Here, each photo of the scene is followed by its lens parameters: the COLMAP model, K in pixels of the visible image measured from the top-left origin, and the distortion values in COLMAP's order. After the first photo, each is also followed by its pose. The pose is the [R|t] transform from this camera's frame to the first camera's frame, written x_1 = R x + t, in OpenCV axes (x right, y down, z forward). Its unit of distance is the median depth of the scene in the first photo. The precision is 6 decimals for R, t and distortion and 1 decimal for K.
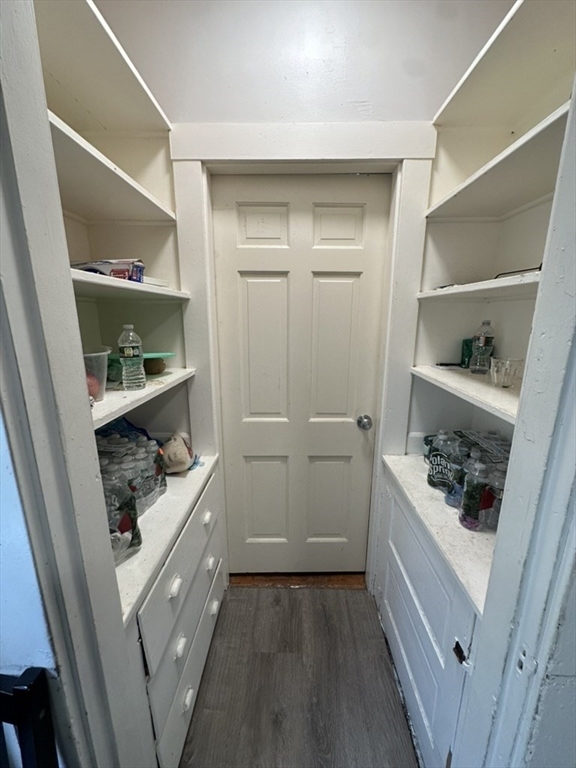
lens RADIAL K [[308.5, 0, 289.0], [0, 308.5, 387.5], [0, 0, 1]] dist [-0.002255, -0.000073]
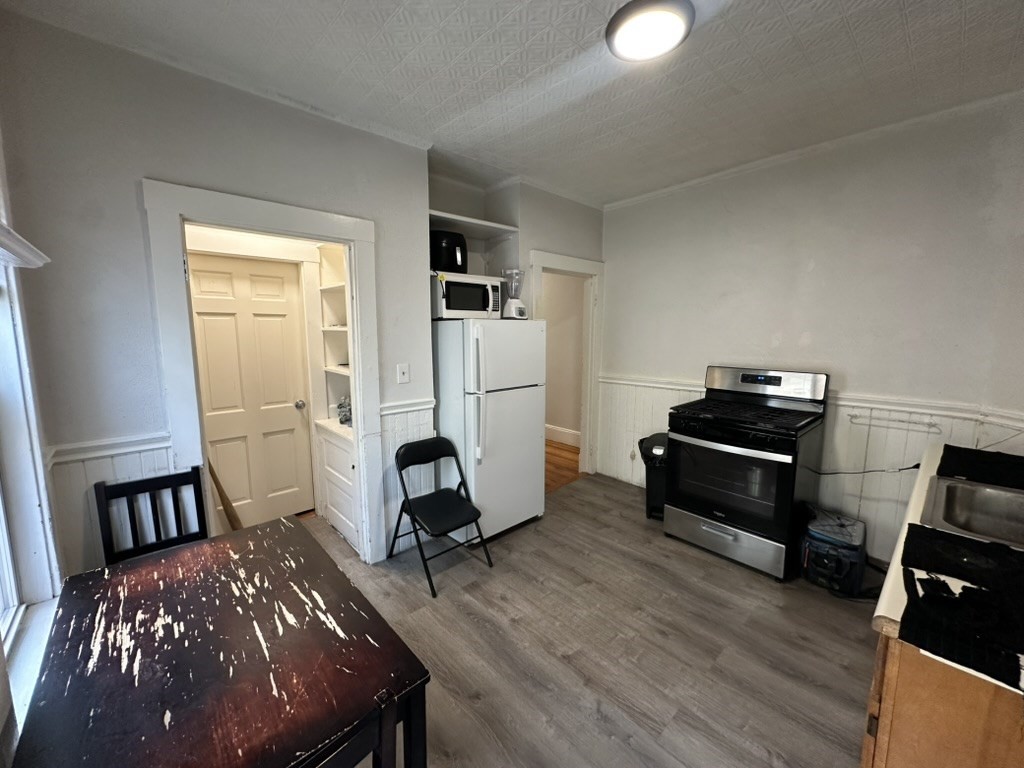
lens RADIAL K [[411.3, 0, 510.2], [0, 411.3, 384.0], [0, 0, 1]] dist [-0.002255, -0.000073]
pose [[0.722228, -0.093883, 0.685254, -0.452665], [0.158488, 0.986847, -0.031837, 0.266319], [-0.673252, 0.131599, 0.727608, -1.402817]]
